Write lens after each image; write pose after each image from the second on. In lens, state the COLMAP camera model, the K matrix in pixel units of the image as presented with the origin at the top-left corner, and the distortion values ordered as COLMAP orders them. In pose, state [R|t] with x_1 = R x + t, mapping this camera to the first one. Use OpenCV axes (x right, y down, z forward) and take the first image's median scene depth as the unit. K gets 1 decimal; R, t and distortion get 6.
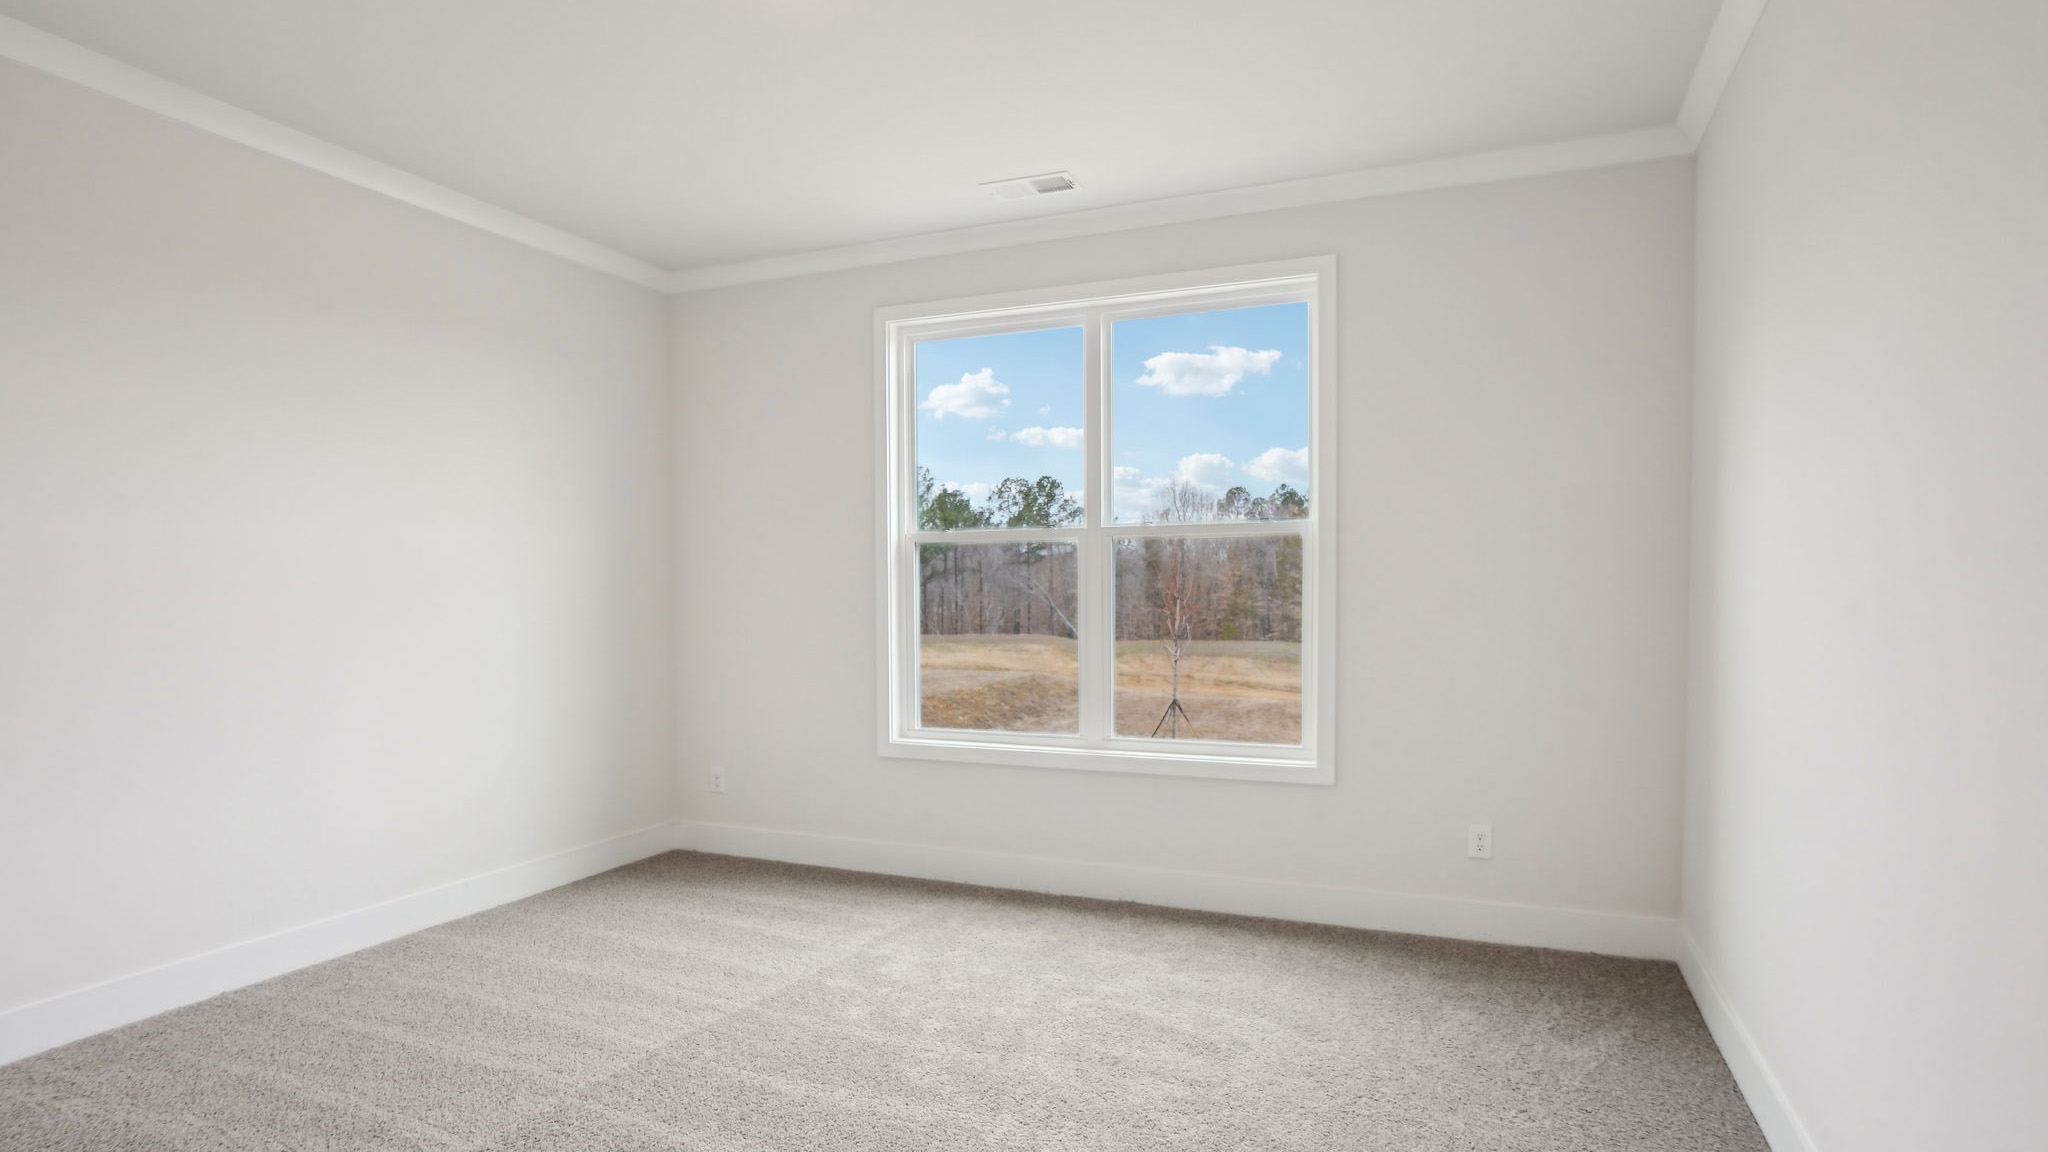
lens RADIAL K [[1079.1, 0, 1031.0], [0, 1079.1, 585.1], [0, 0, 1]] dist [-0.055423, 0.048857]
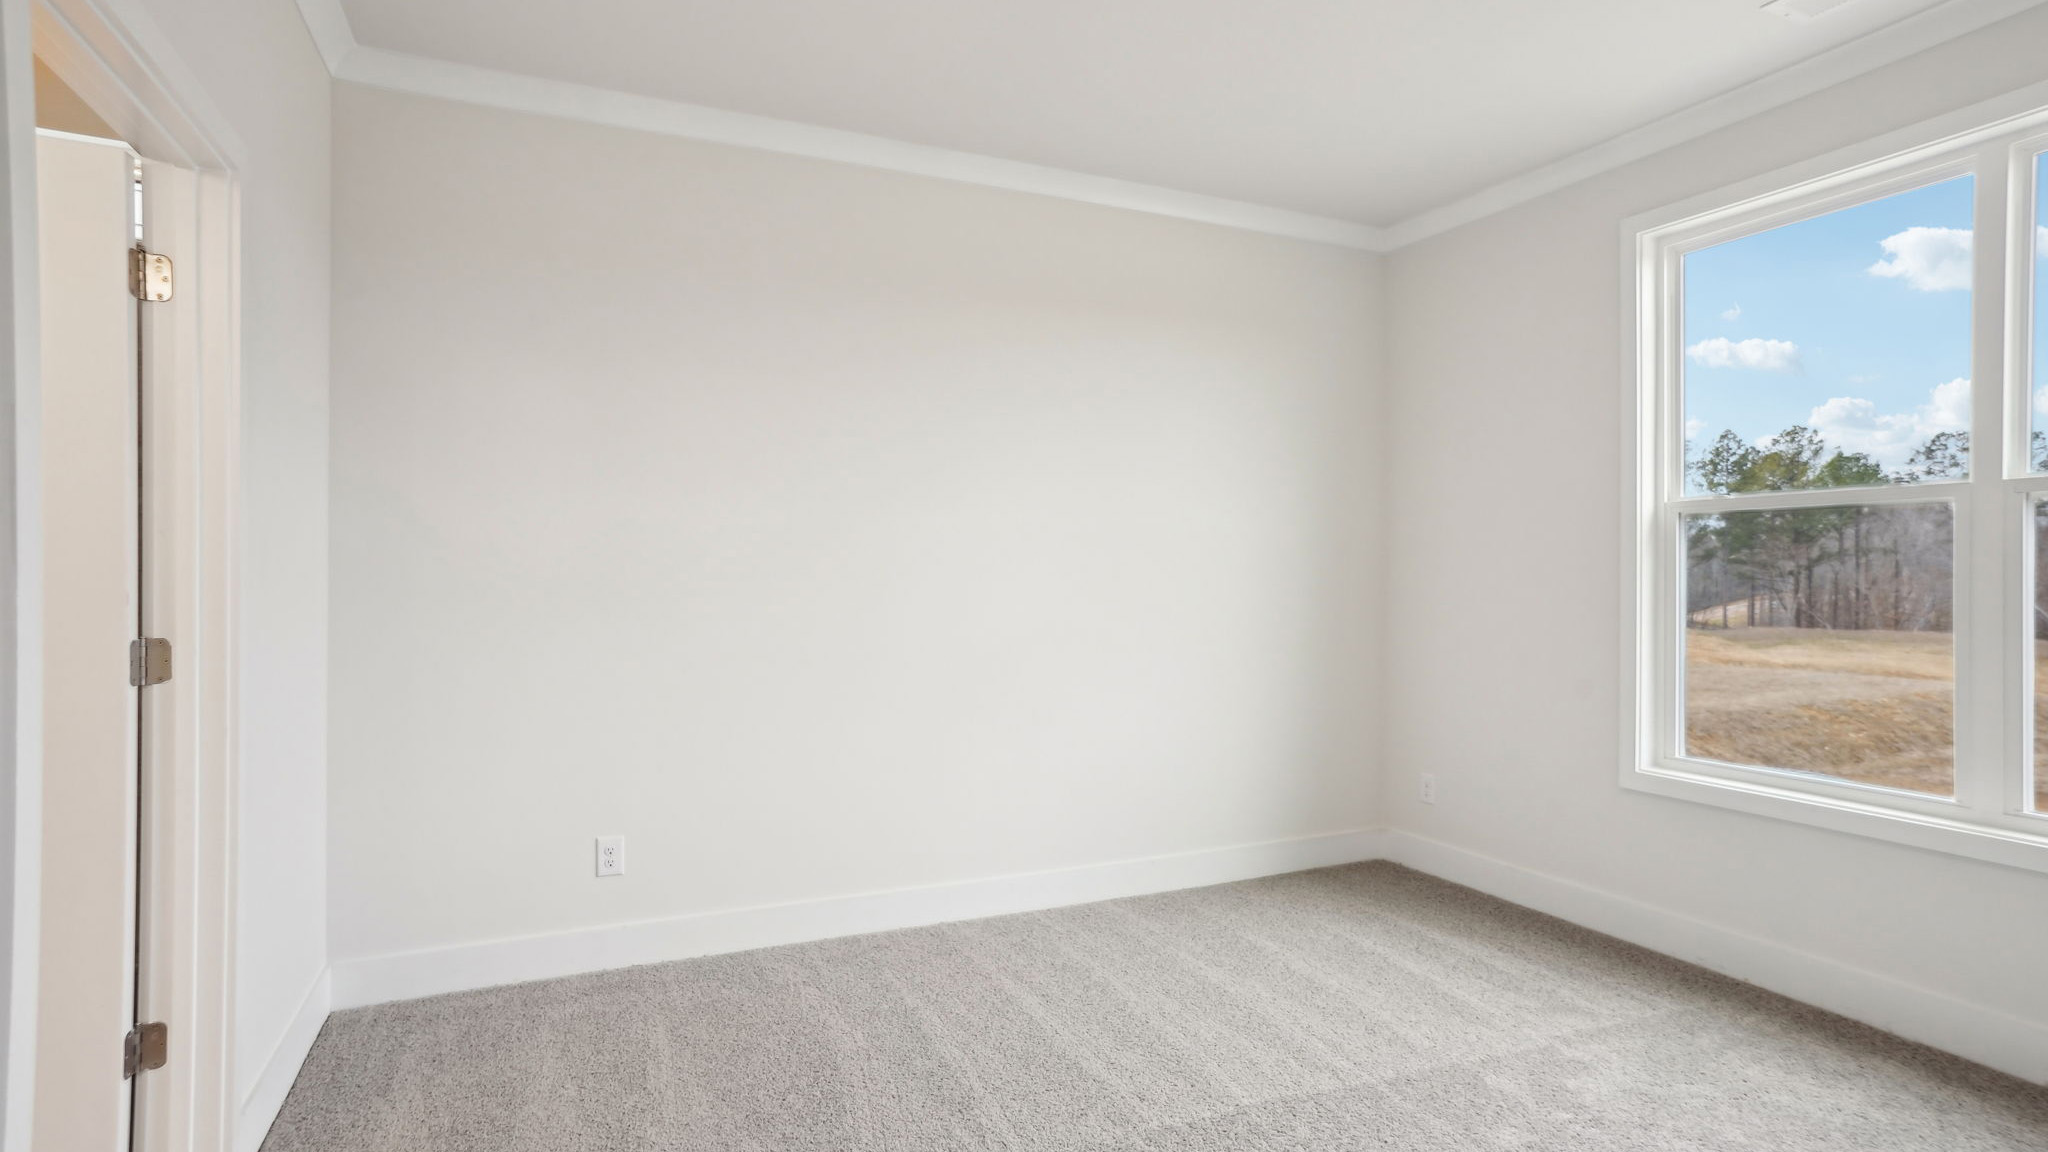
lens RADIAL K [[1050.4, 0, 1062.7], [0, 1050.4, 558.9], [0, 0, 1]] dist [-0.051087, 0.046370]
pose [[0.744657, -0.003422, -0.667439, 0.061170], [-0.002607, 0.999964, -0.008036, -0.000072], [0.667442, 0.007724, 0.744622, 0.166175]]
